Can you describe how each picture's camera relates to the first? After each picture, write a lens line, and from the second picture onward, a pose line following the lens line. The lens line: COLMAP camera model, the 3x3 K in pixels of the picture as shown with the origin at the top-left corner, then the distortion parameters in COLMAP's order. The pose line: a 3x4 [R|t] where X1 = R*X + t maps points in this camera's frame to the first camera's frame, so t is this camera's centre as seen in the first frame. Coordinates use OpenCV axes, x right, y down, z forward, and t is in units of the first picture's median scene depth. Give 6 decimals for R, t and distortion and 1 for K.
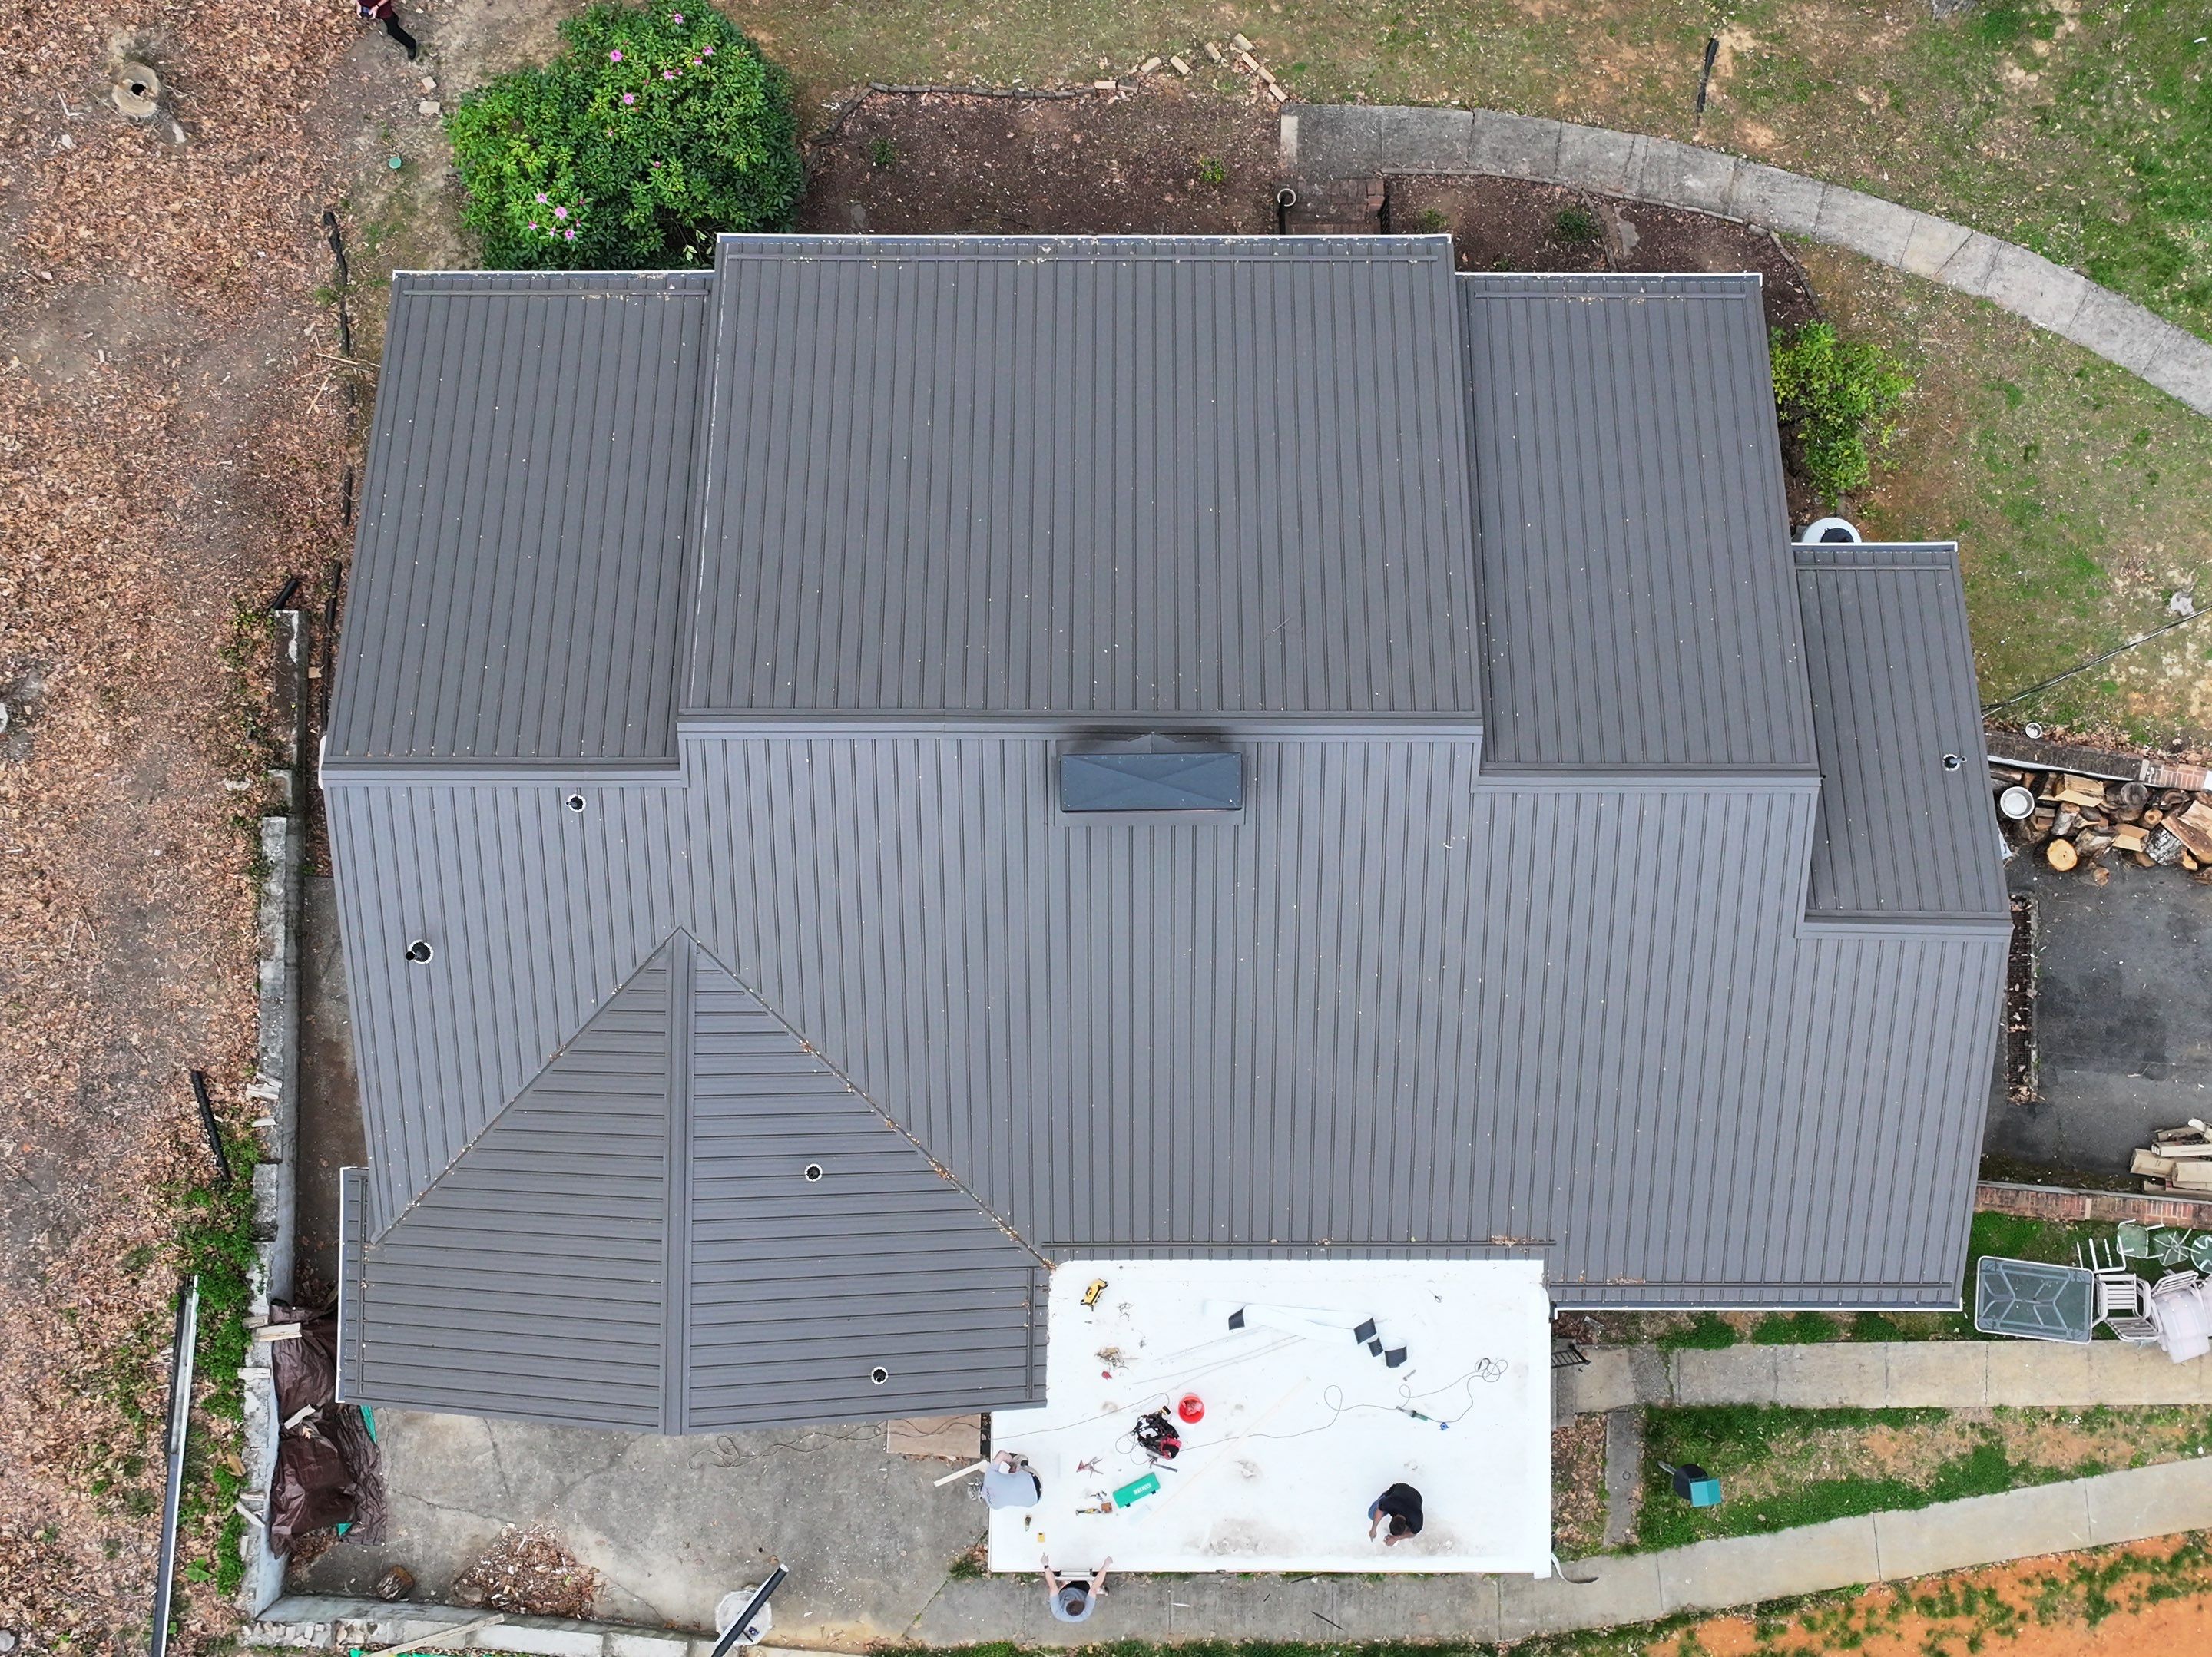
lens RADIAL K [[2460.8, 0, 1106.0], [0, 2460.8, 828.5], [0, 0, 1]] dist [-0.000910, -0.003642]
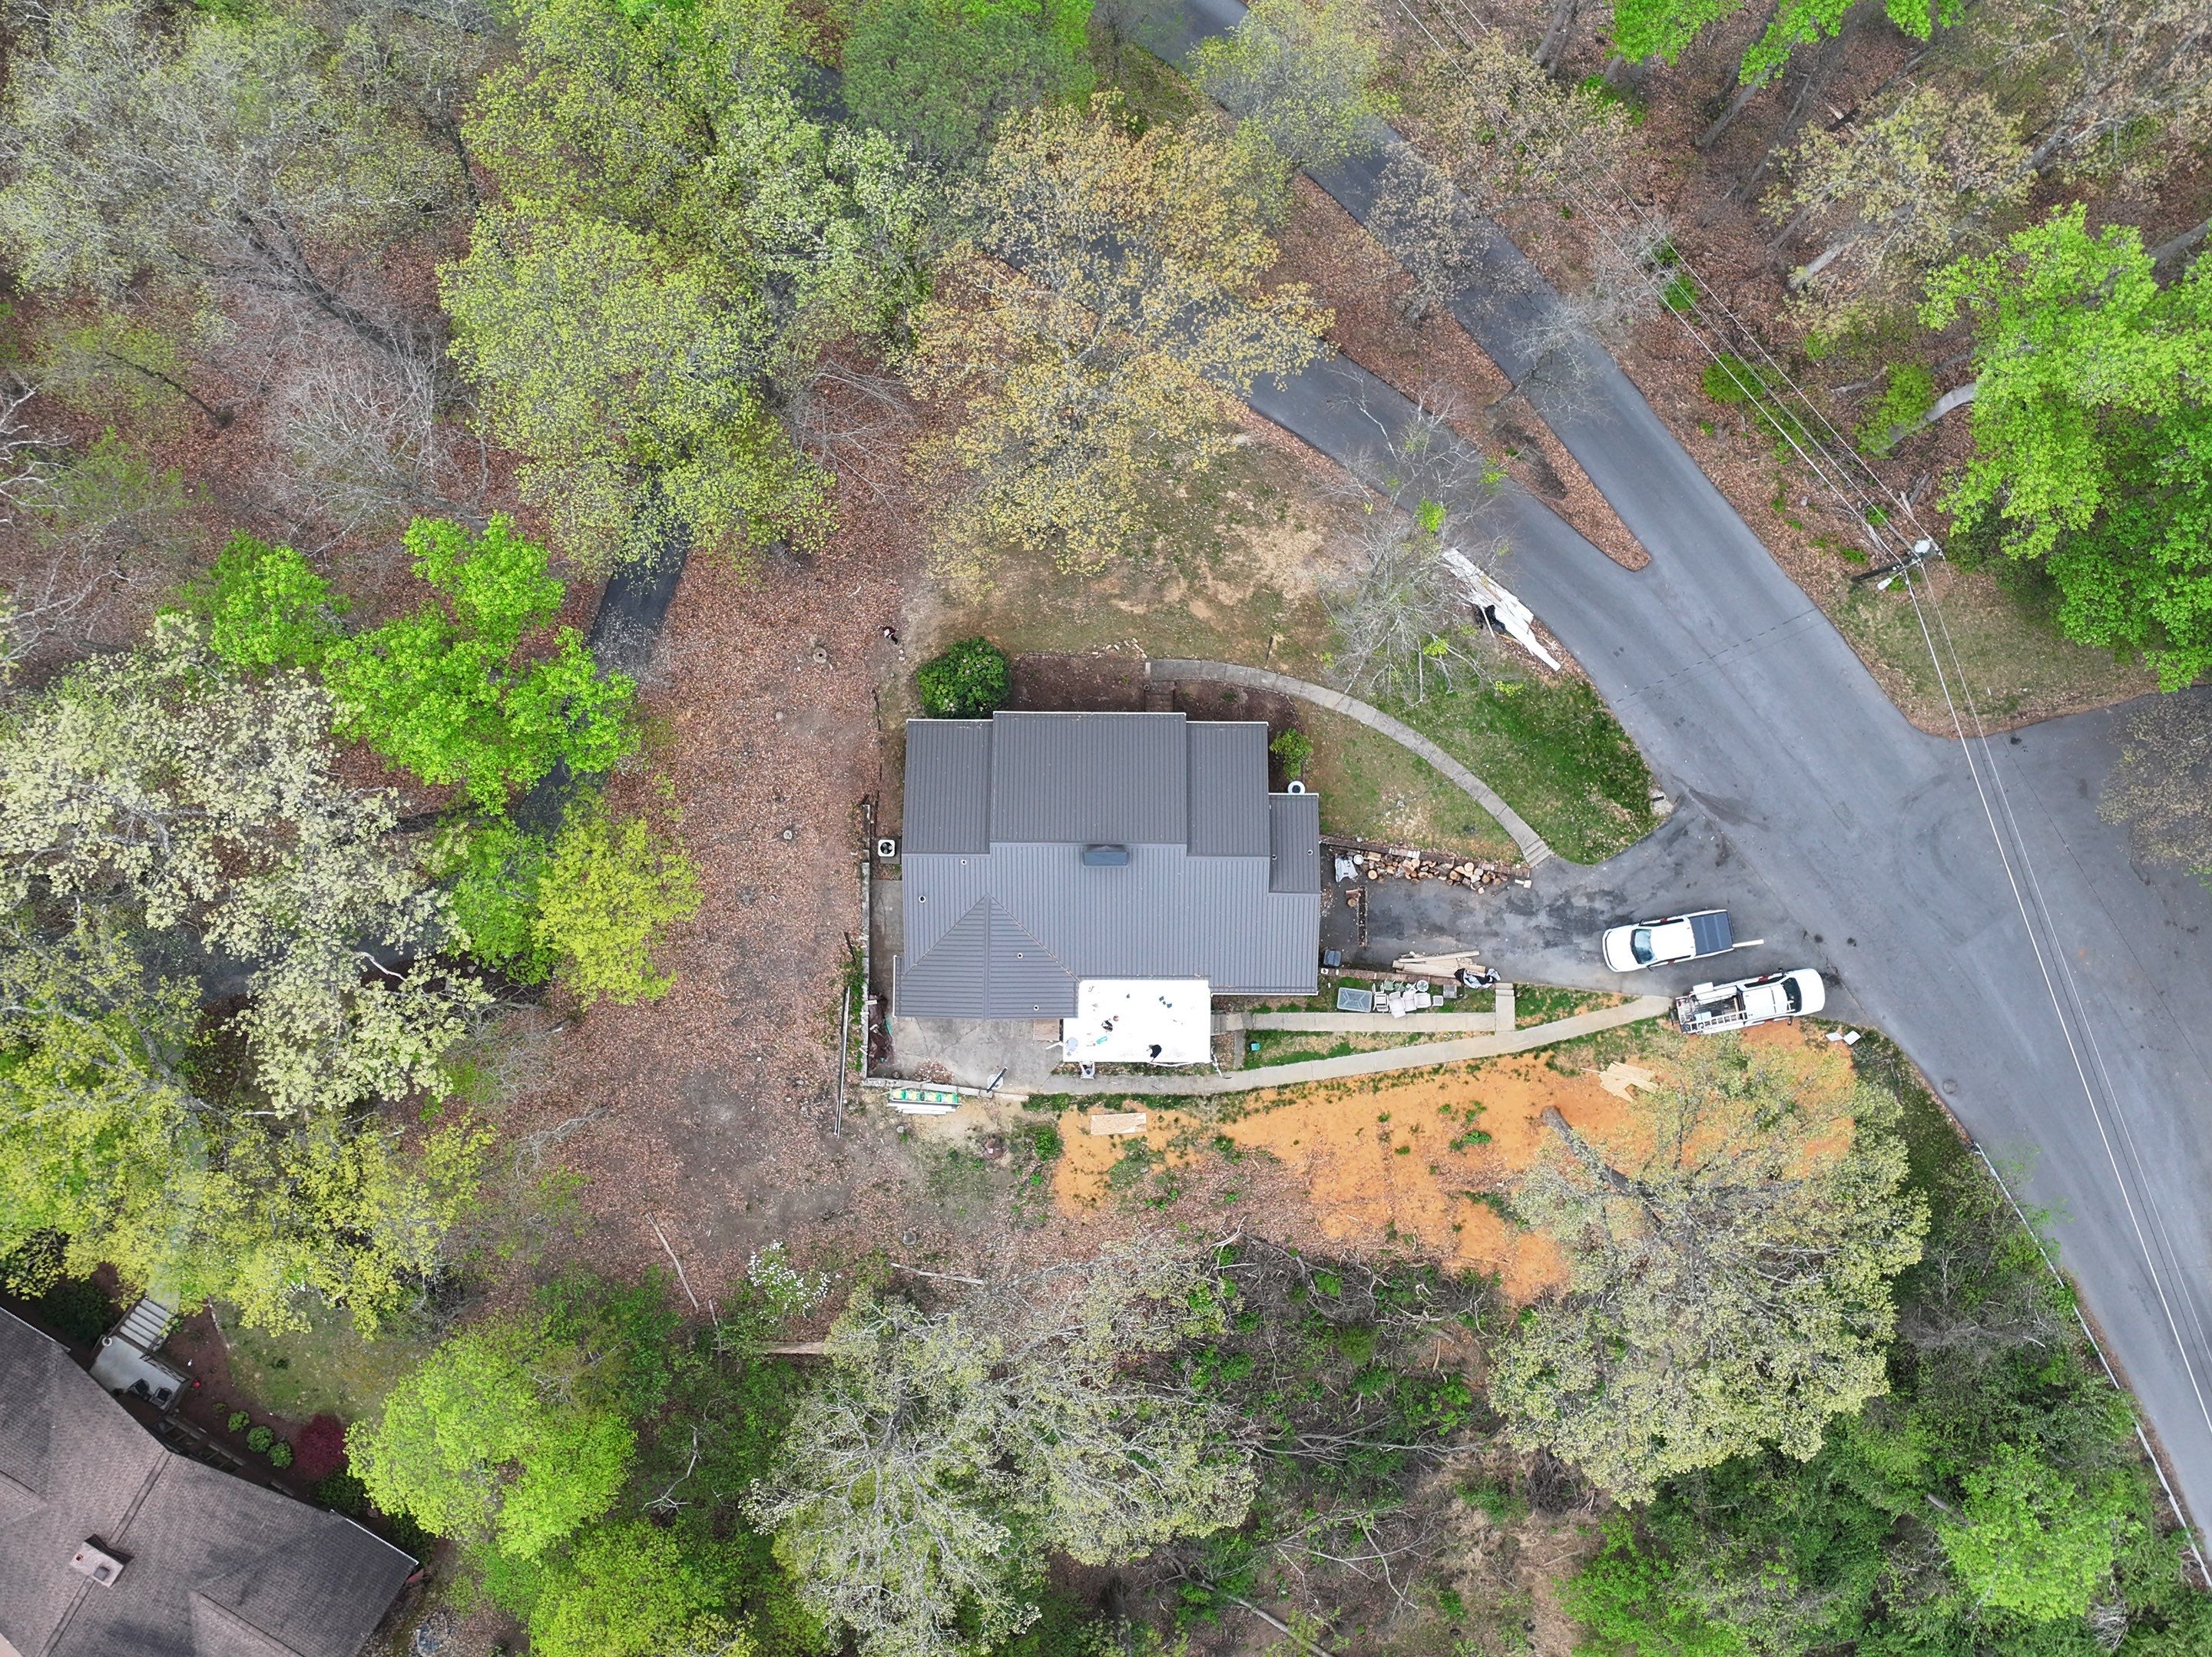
lens RADIAL K [[2460.8, 0, 1106.0], [0, 2460.8, 828.5], [0, 0, 1]] dist [-0.000910, -0.003642]
pose [[0.999985, 0.004313, 0.003385, 0.004229], [-0.004336, 0.999968, 0.006741, -0.080670], [-0.003356, -0.006756, 0.999972, -2.615729]]
